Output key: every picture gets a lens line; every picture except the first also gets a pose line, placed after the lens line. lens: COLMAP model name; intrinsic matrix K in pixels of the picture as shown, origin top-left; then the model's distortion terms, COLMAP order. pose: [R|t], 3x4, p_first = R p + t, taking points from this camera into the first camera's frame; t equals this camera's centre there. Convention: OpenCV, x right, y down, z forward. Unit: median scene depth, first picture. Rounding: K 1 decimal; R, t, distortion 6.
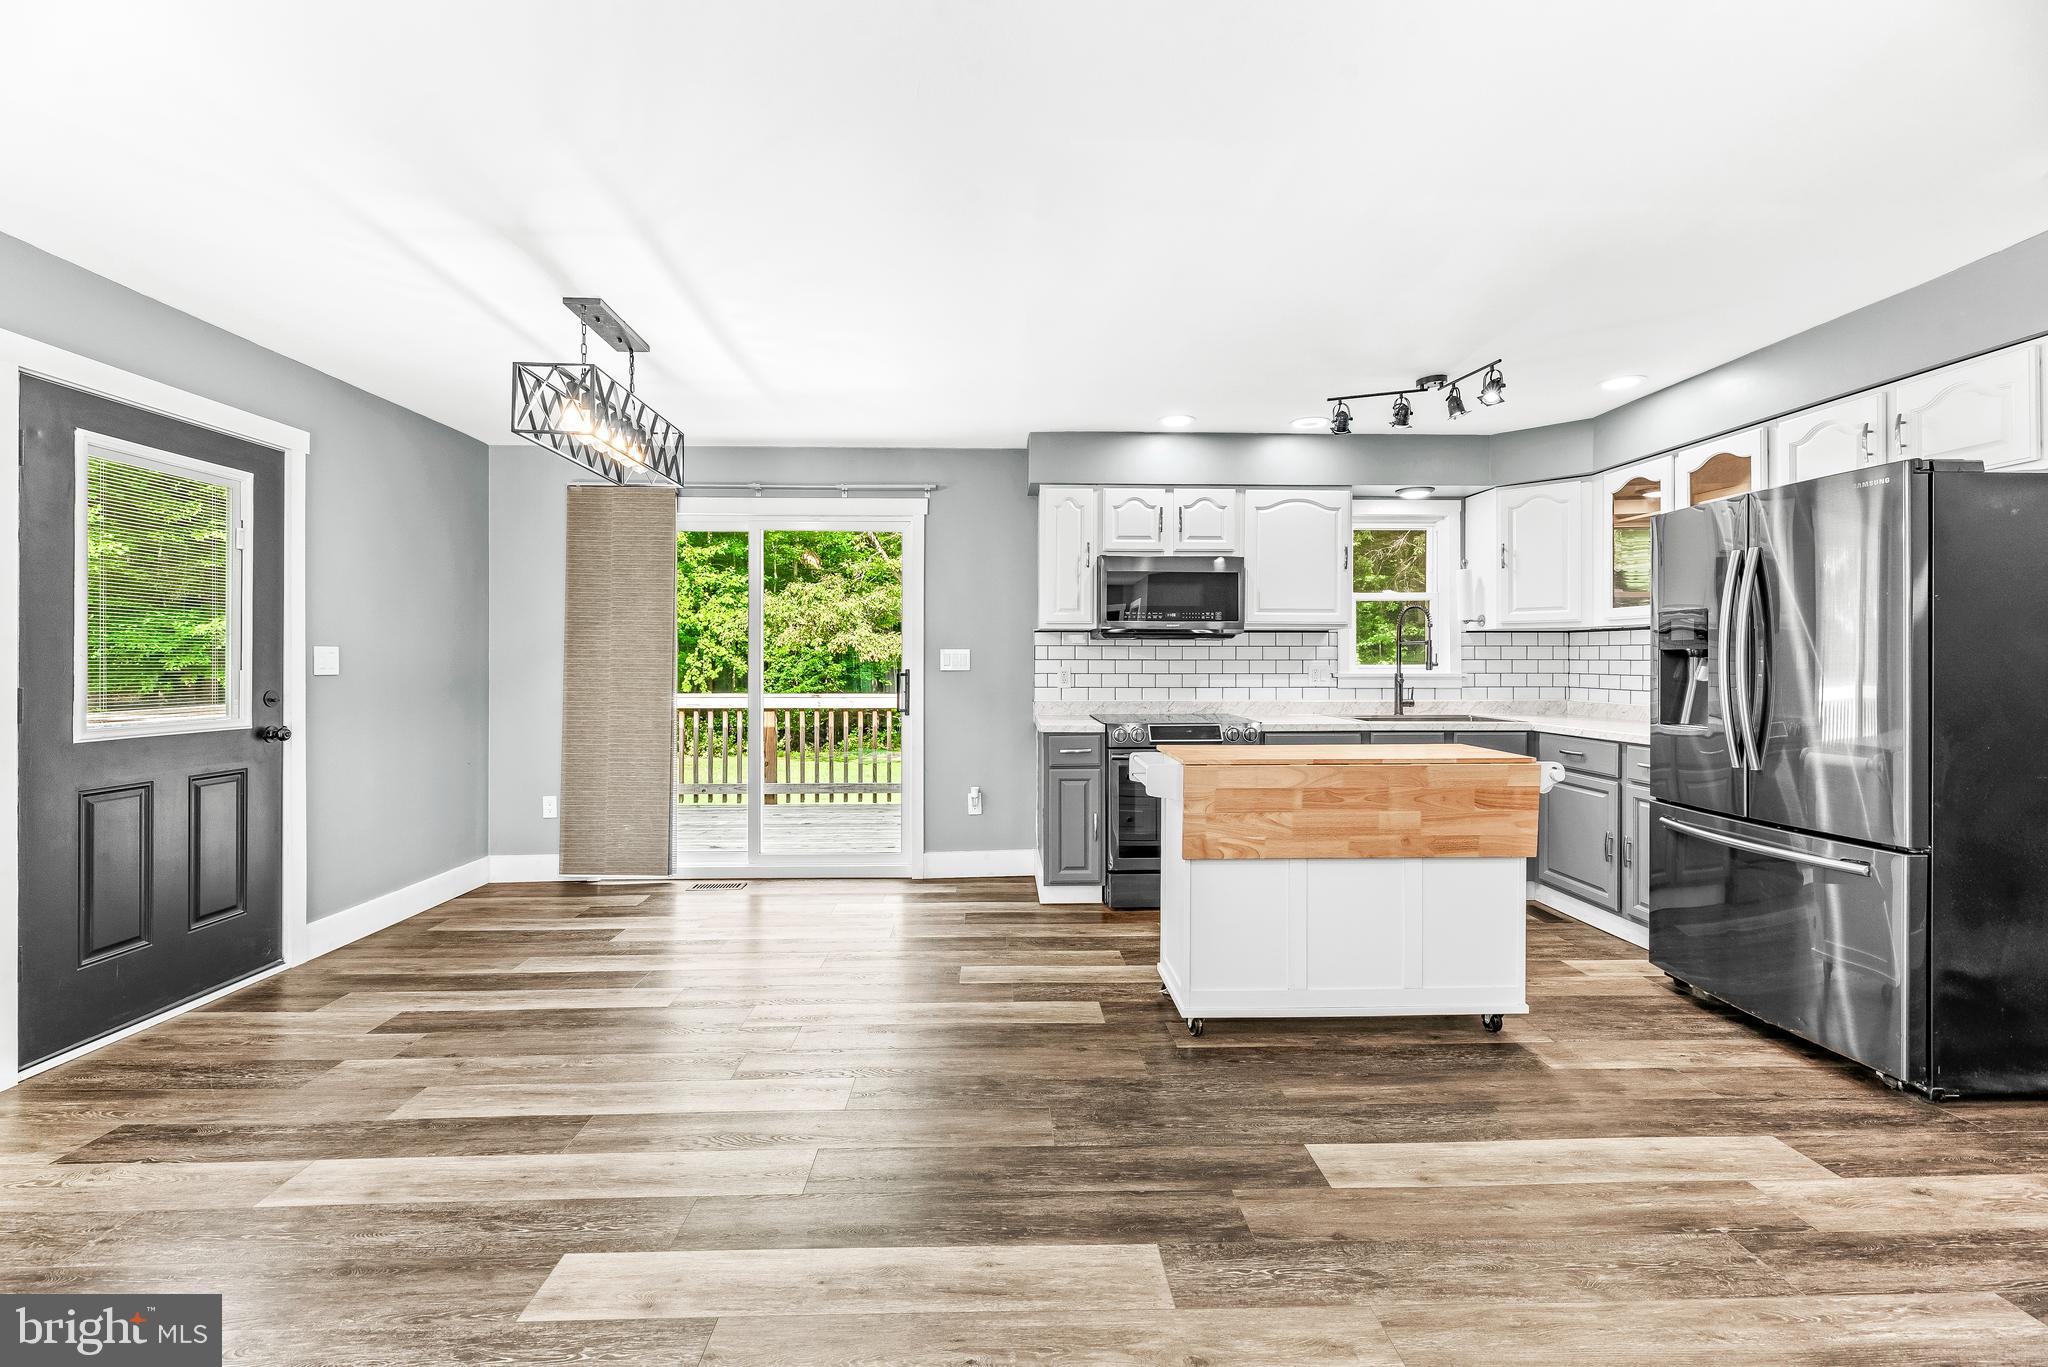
lens RADIAL K [[831.8, 0, 1019.0], [0, 831.8, 665.3], [0, 0, 1]] dist [-0.002391, 0.001007]
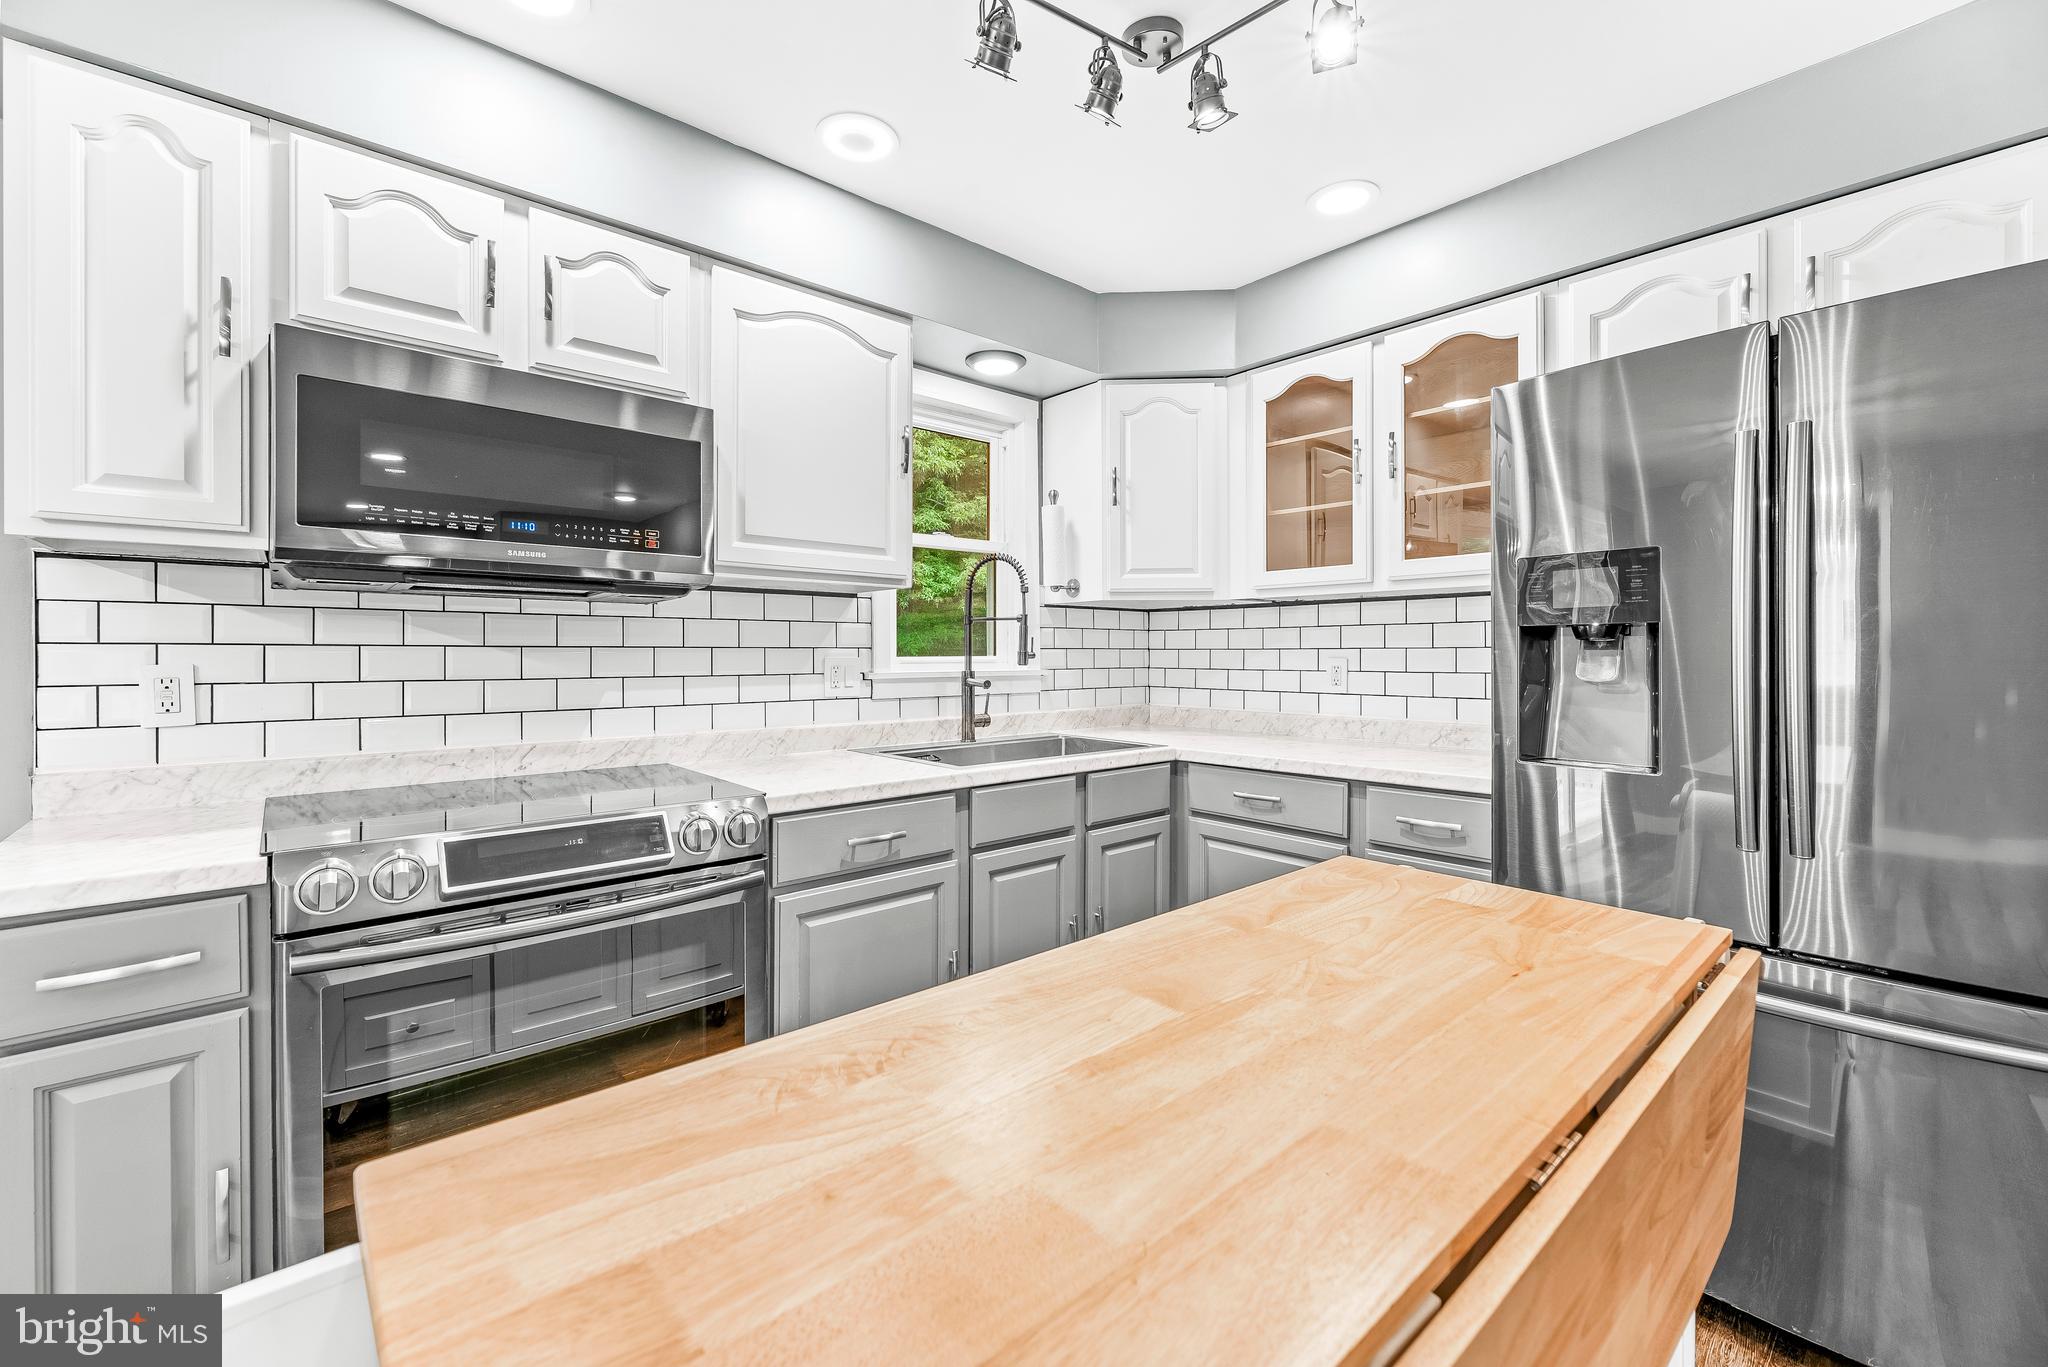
lens RADIAL K [[831.8, 0, 1011.2], [0, 831.8, 657.8], [0, 0, 1]] dist [-0.002391, 0.001007]
pose [[0.774700, -0.003332, 0.632321, 0.129535], [0.004518, 0.999990, -0.000266, 0.000702], [-0.632313, 0.003063, 0.774707, 0.630841]]
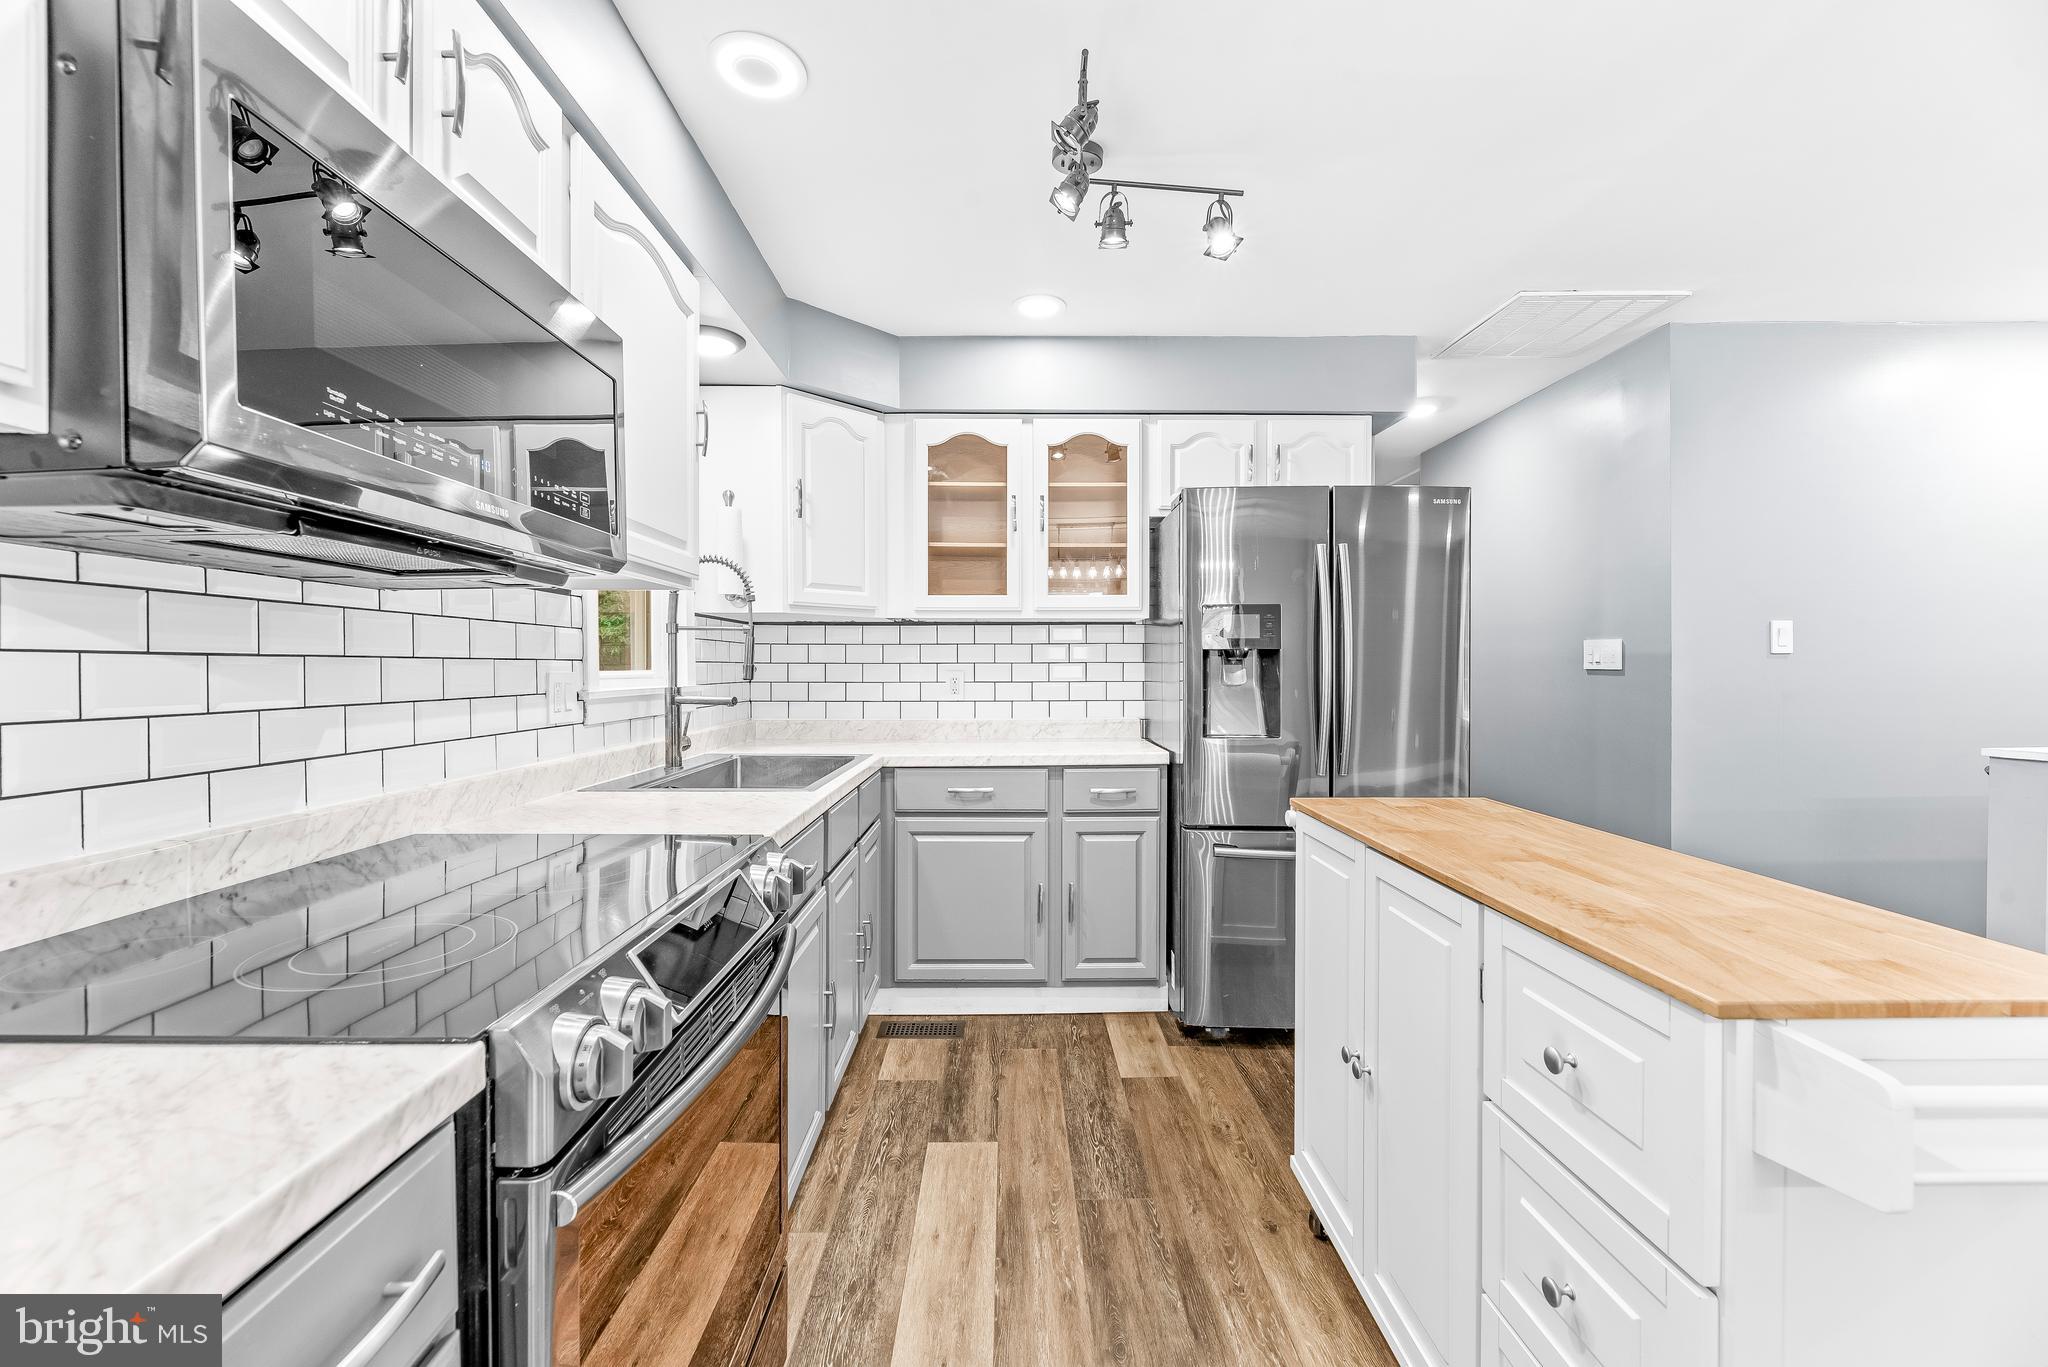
lens RADIAL K [[831.8, 0, 1015.4], [0, 831.8, 678.1], [0, 0, 1]] dist [-0.002391, 0.001007]
pose [[0.019162, -0.012654, 0.999736, -0.058234], [0.007811, 0.999891, 0.012507, -0.000908], [-0.999786, 0.007570, 0.019258, 0.940574]]
